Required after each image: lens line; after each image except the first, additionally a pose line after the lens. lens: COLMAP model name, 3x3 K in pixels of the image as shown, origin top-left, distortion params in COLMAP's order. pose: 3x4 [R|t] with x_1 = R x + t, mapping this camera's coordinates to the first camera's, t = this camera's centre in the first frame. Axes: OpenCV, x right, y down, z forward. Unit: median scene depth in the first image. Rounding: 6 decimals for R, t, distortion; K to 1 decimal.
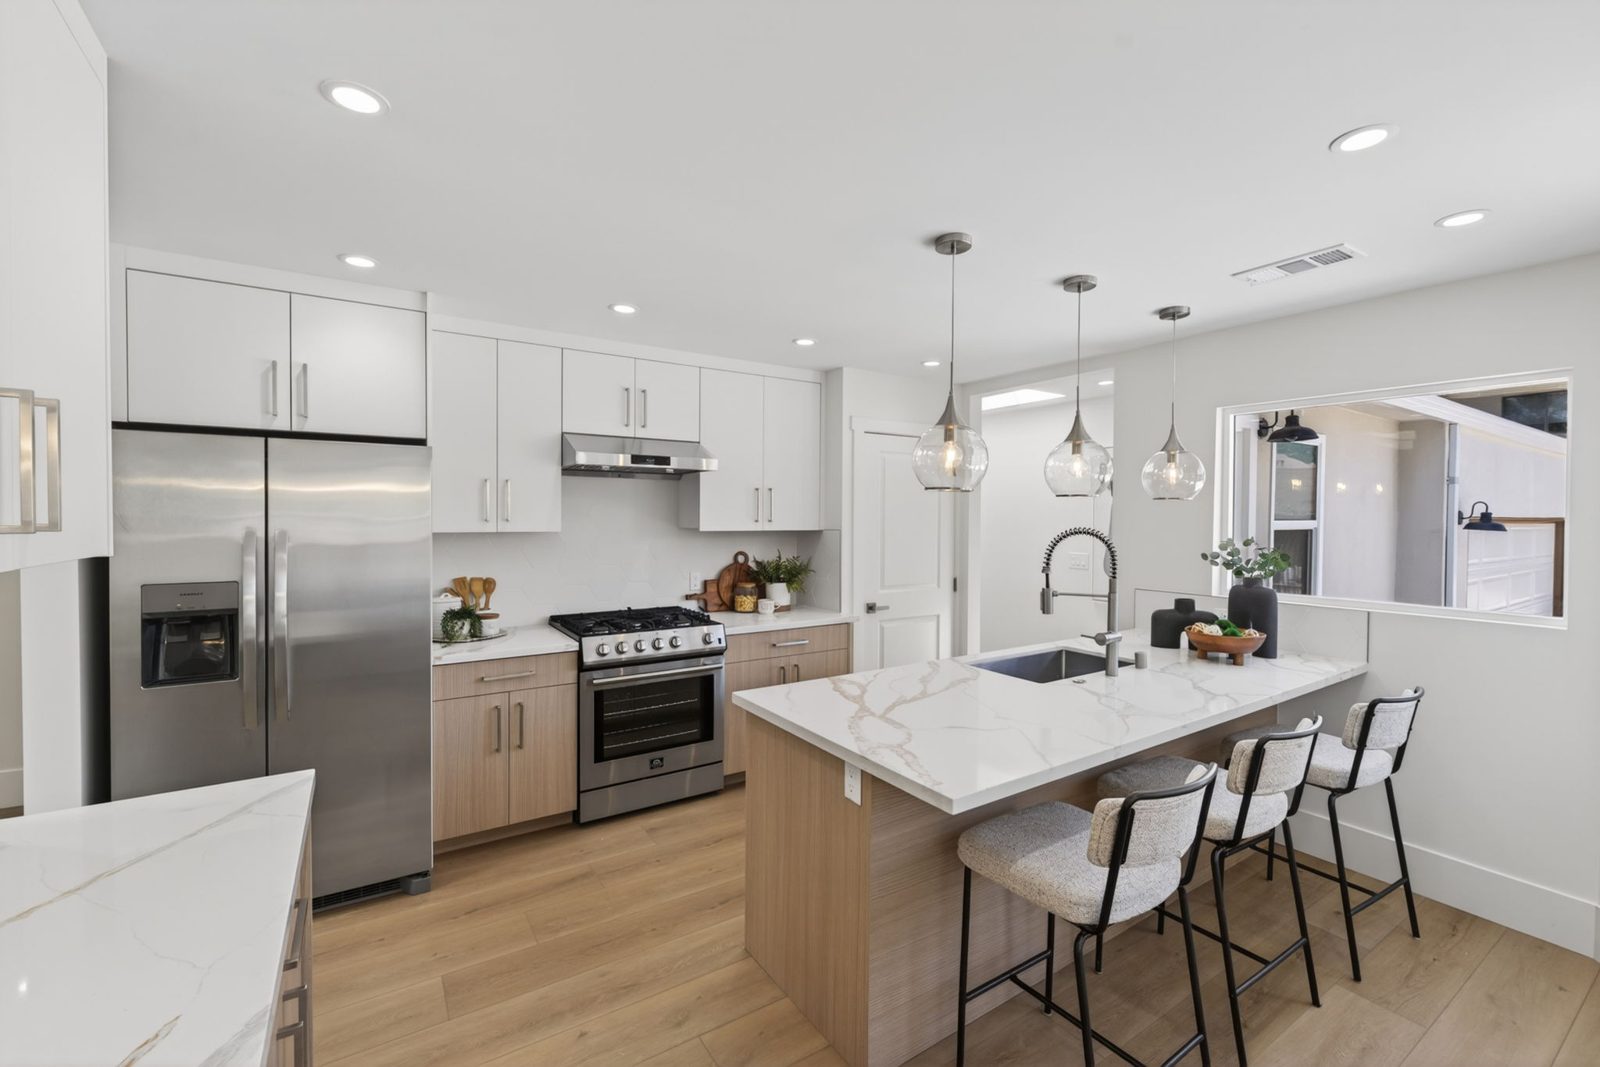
lens RADIAL K [[682.4, 0, 799.1], [0, 682.4, 525.3], [0, 0, 1]] dist [0.016419, -0.000141]
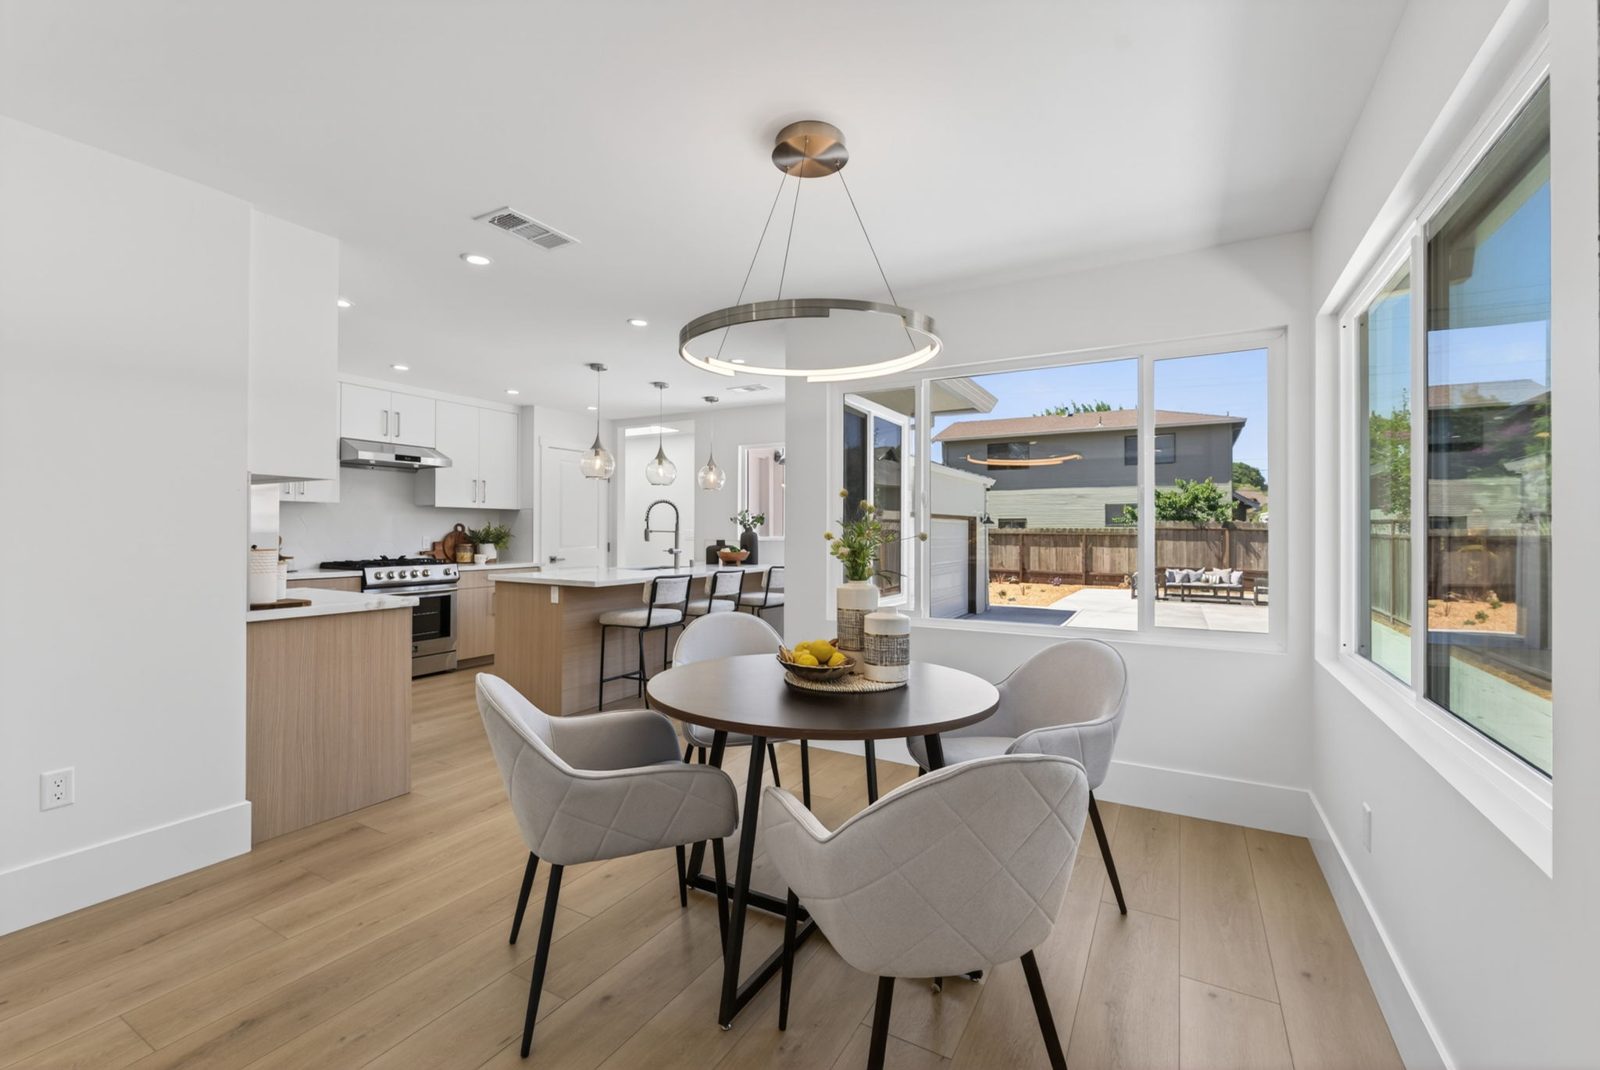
lens RADIAL K [[682.4, 0, 799.1], [0, 682.4, 526.8], [0, 0, 1]] dist [0.016419, -0.000141]
pose [[0.889834, -0.001275, 0.456282, -0.130197], [0.008926, 0.999853, -0.014614, 0.089520], [-0.456197, 0.017076, 0.889715, -0.786917]]
